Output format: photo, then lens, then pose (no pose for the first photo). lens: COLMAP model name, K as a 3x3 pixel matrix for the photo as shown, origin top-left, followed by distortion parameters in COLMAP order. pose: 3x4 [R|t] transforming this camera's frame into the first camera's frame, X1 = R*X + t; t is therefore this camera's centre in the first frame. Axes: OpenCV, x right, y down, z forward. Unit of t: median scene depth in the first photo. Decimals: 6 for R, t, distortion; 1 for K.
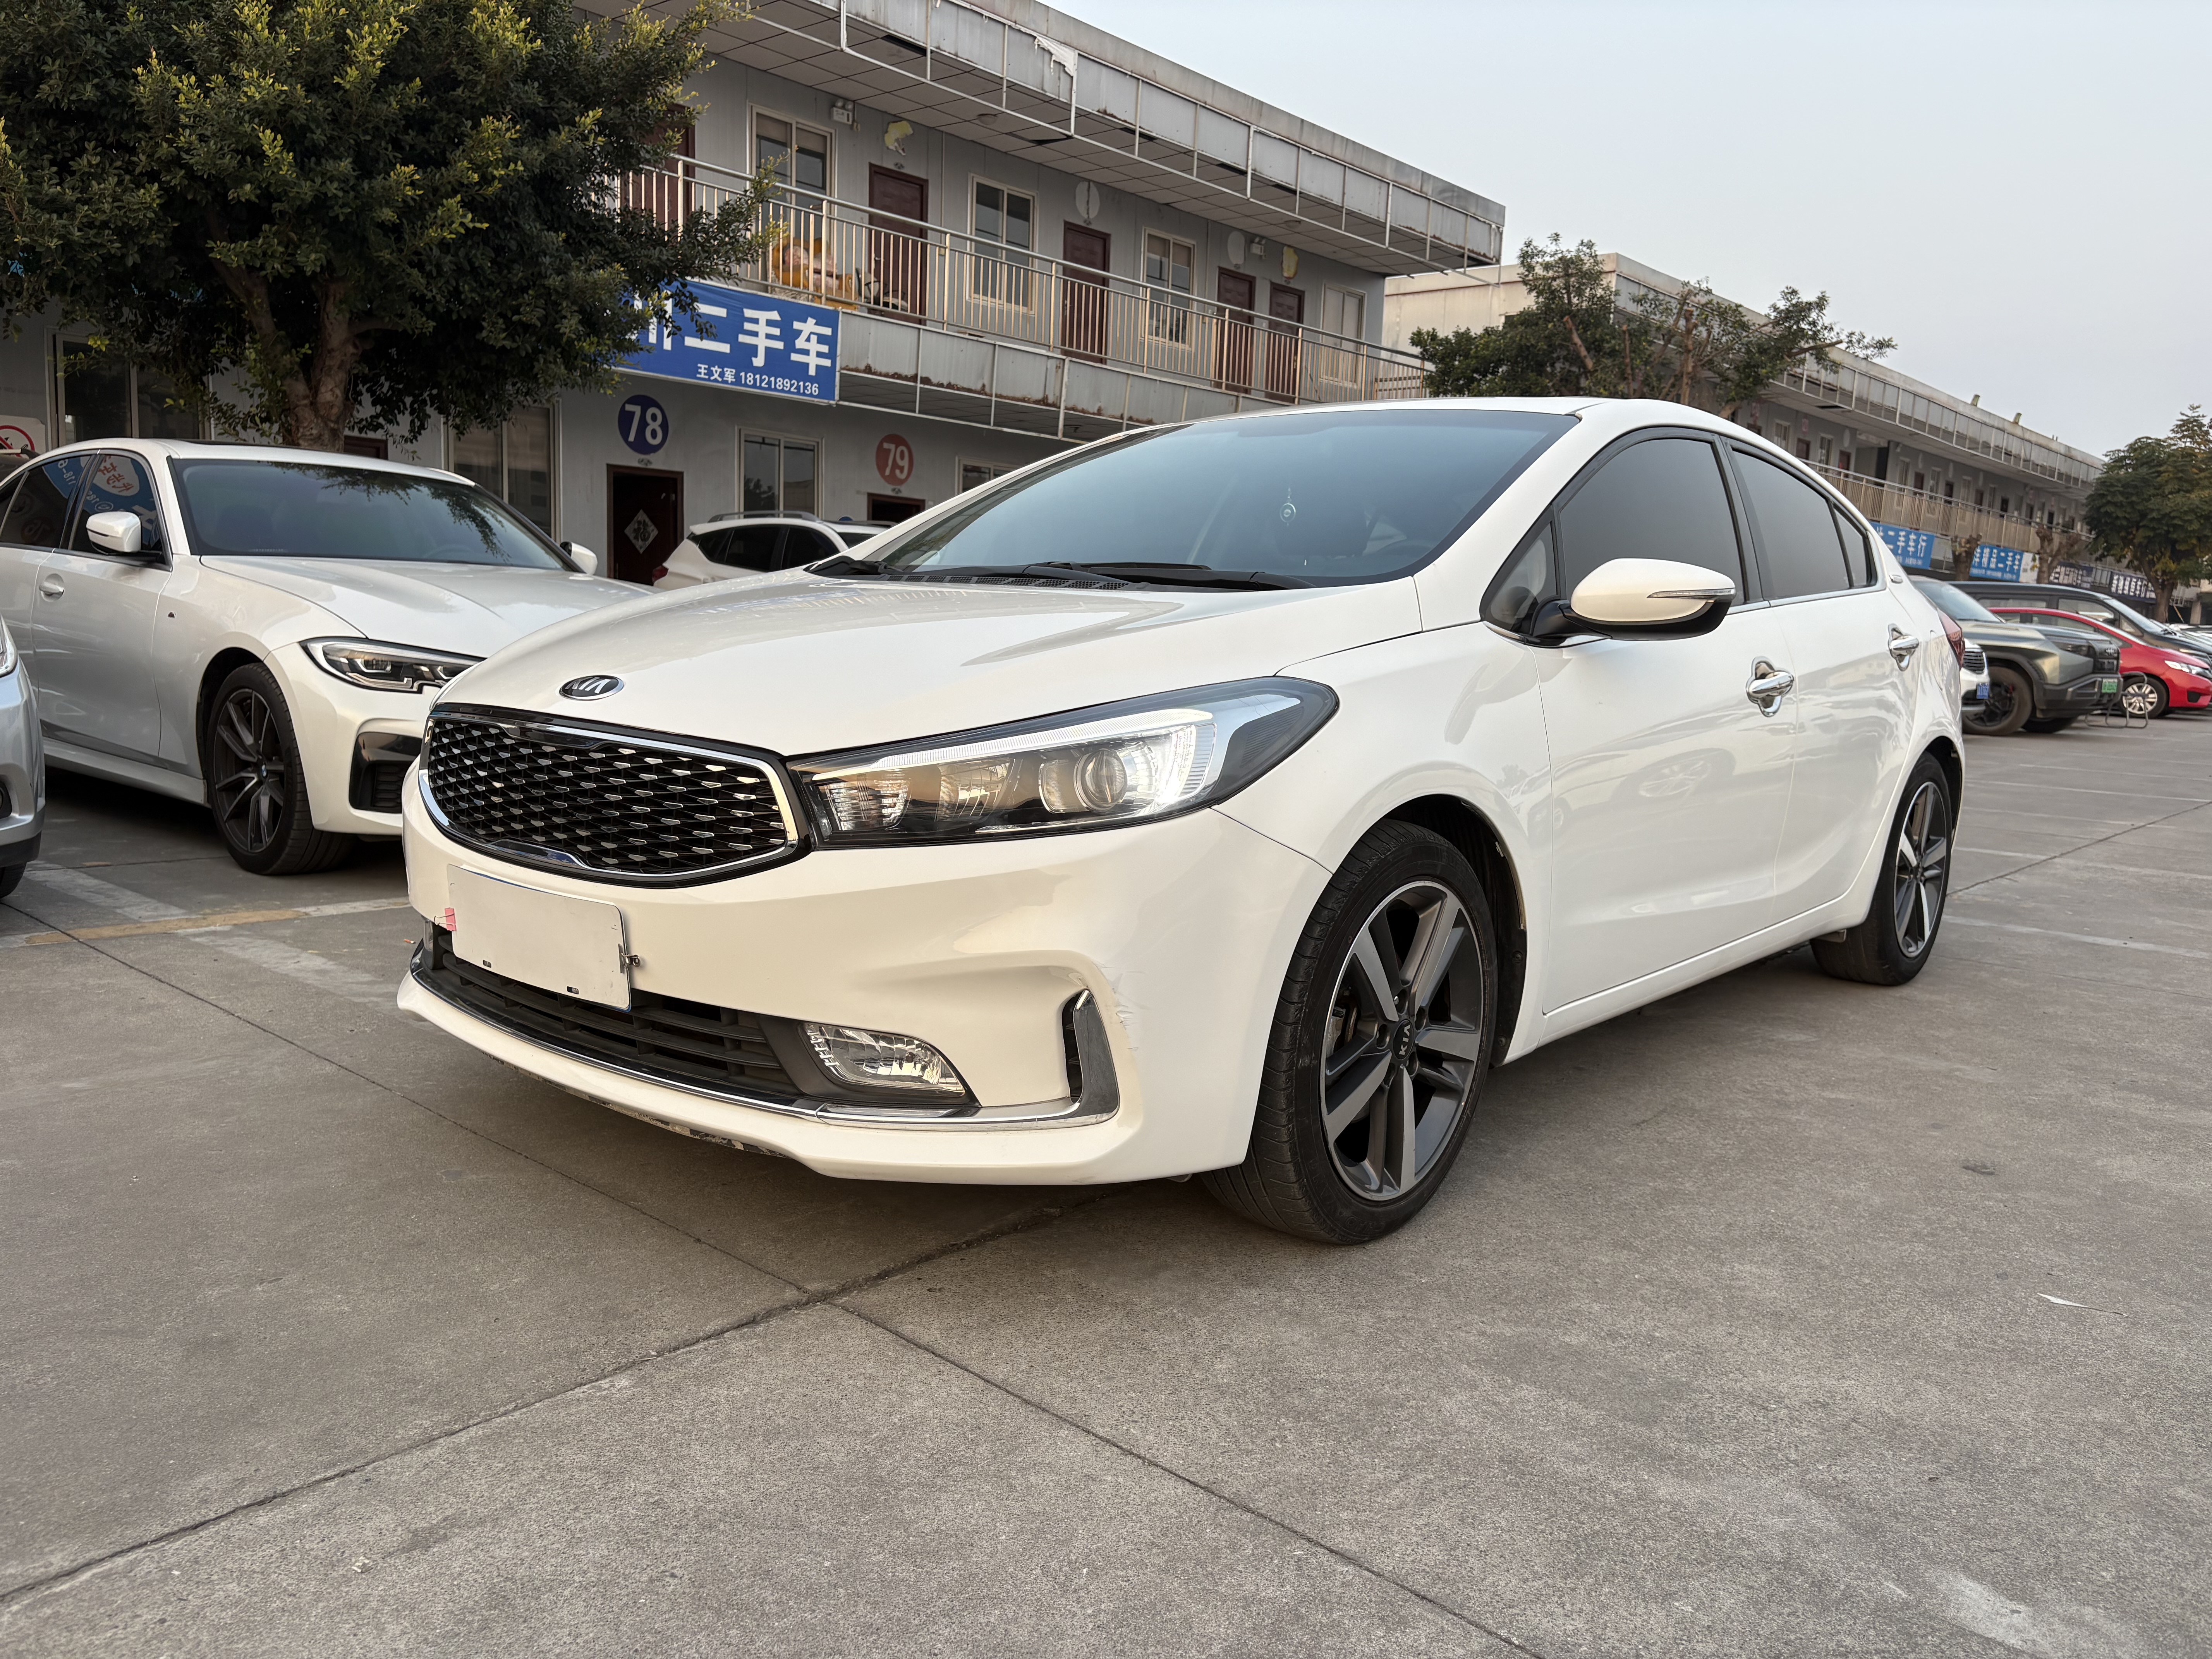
lens RADIAL K [[1688.2, 0, 1108.2], [0, 1688.2, 834.6], [0, 0, 1]] dist [0.039892, -0.038067]
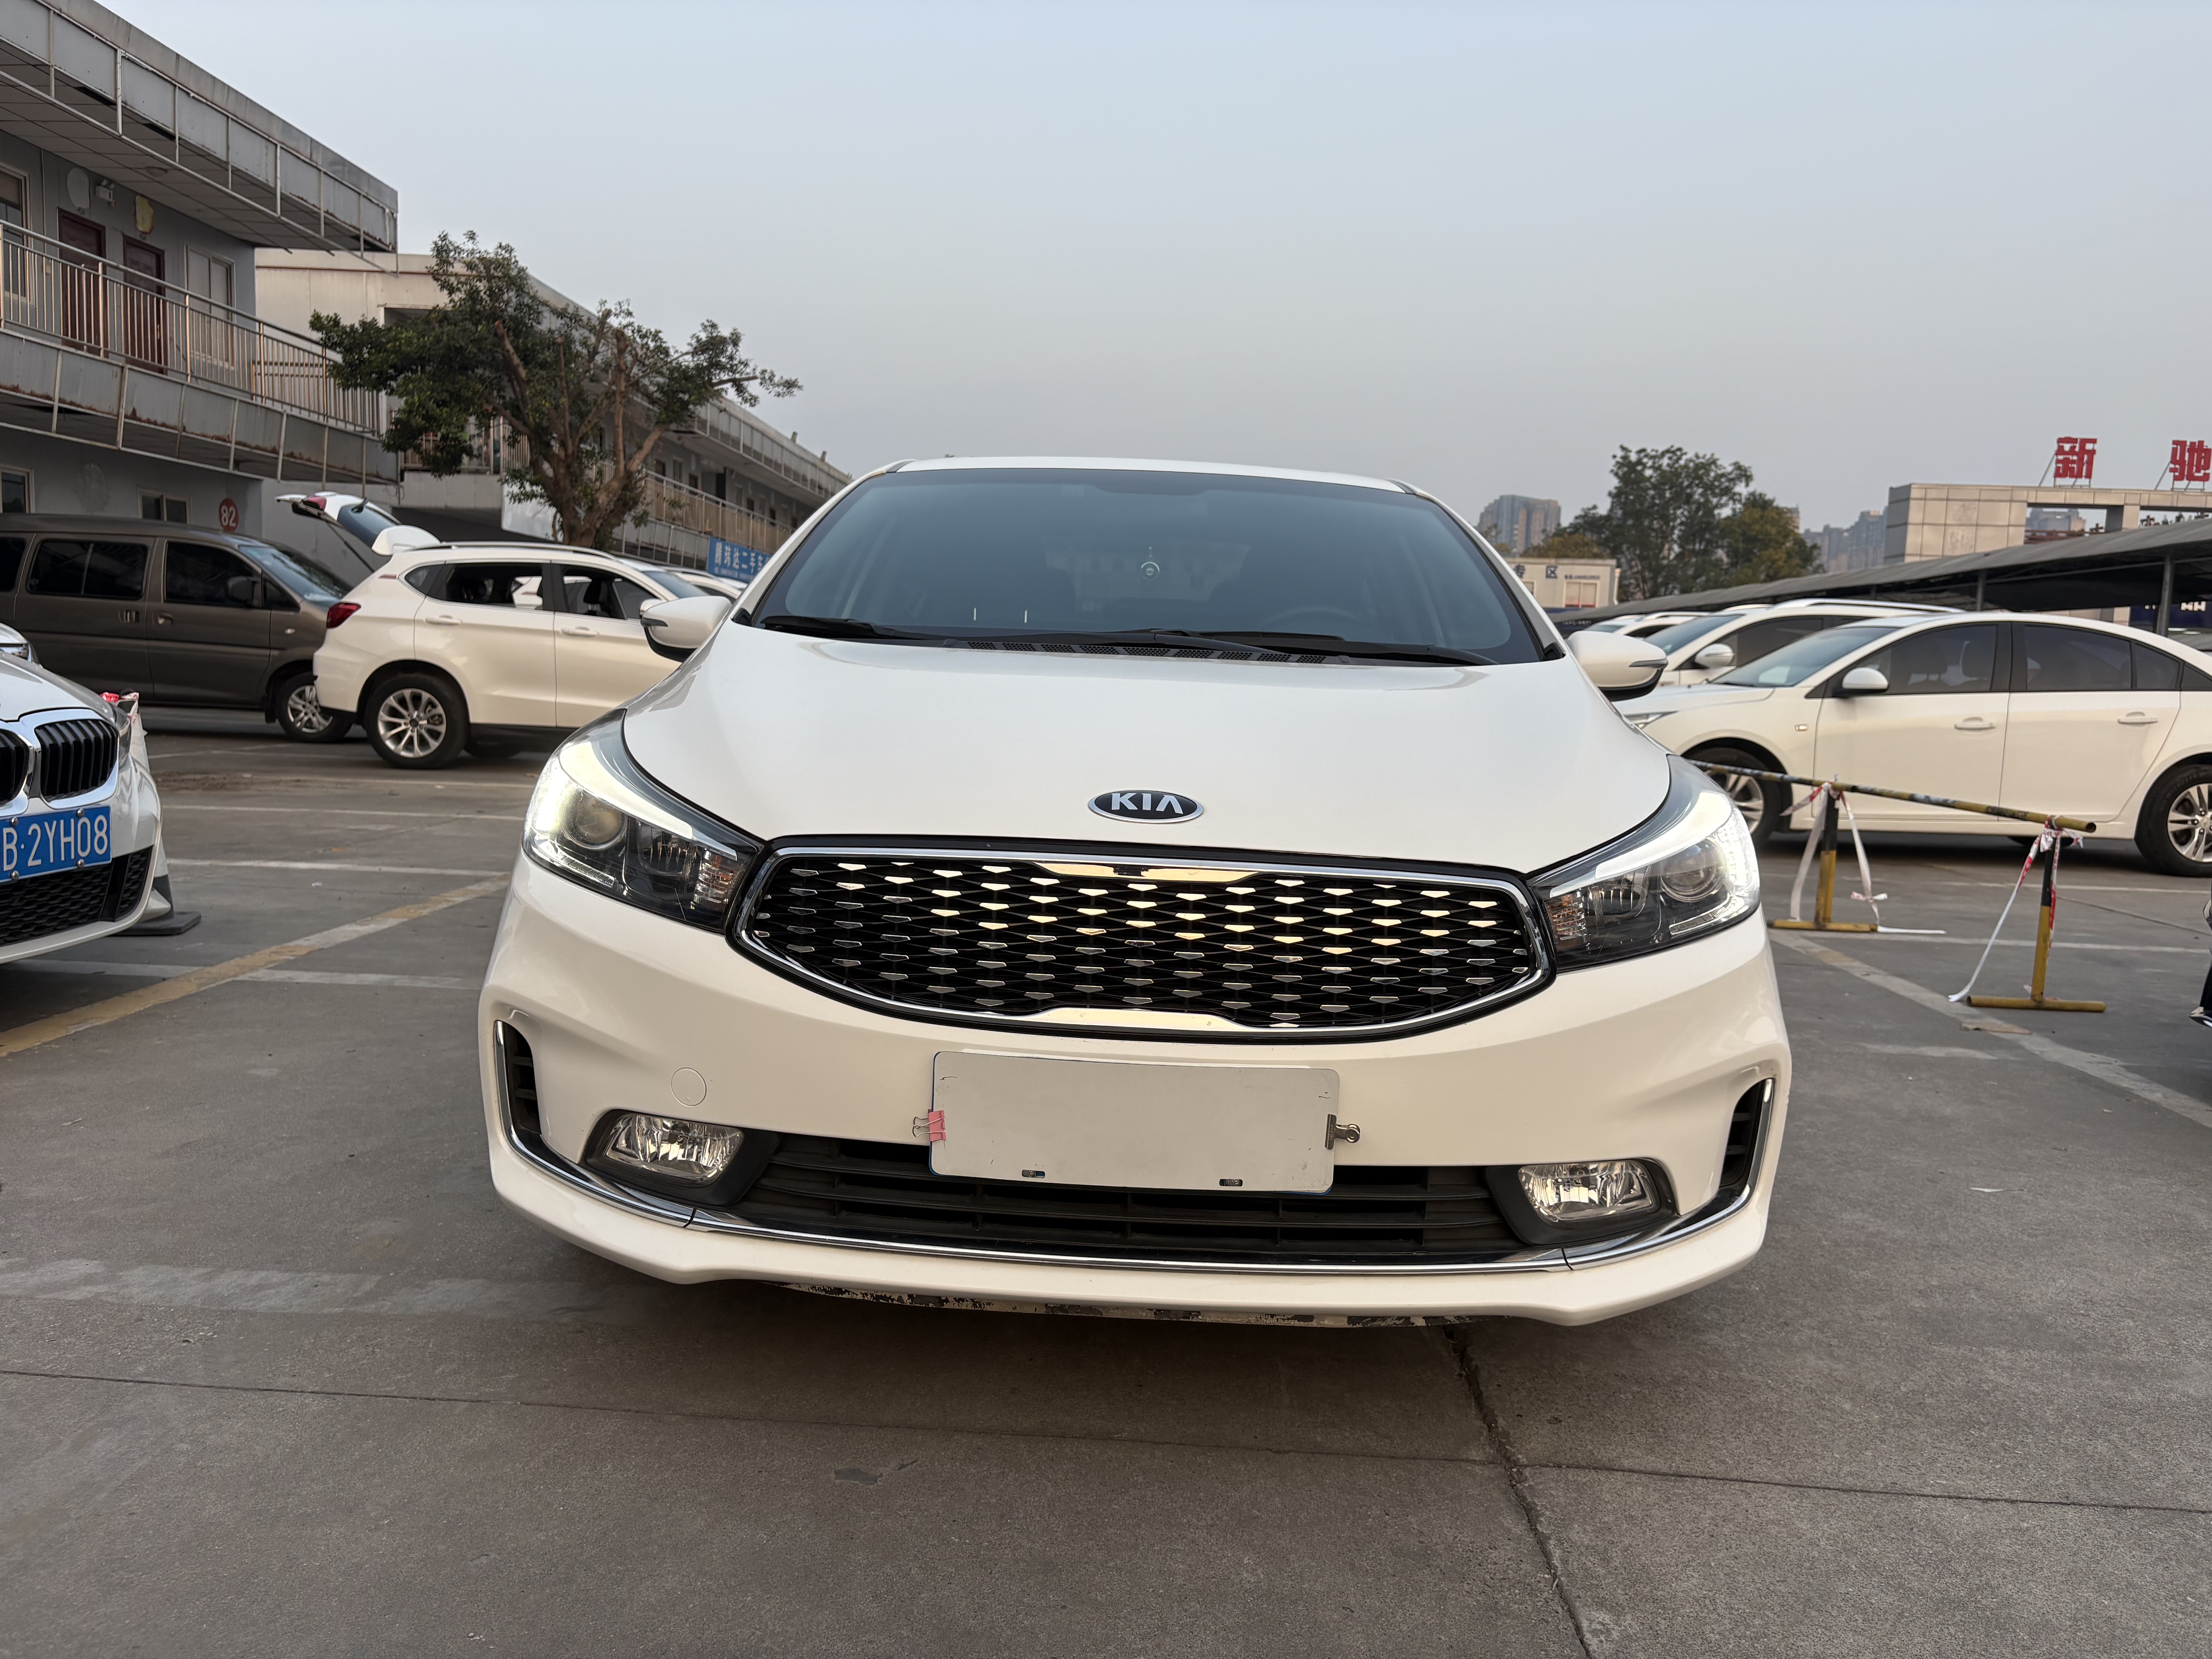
lens RADIAL K [[1688.2, 0, 1108.2], [0, 1688.2, 834.6], [0, 0, 1]] dist [0.039892, -0.038067]
pose [[0.769388, -0.072957, 0.634602, -0.719593], [0.075851, 0.996862, 0.022642, -0.080452], [-0.634262, 0.030714, 0.772508, 0.343986]]
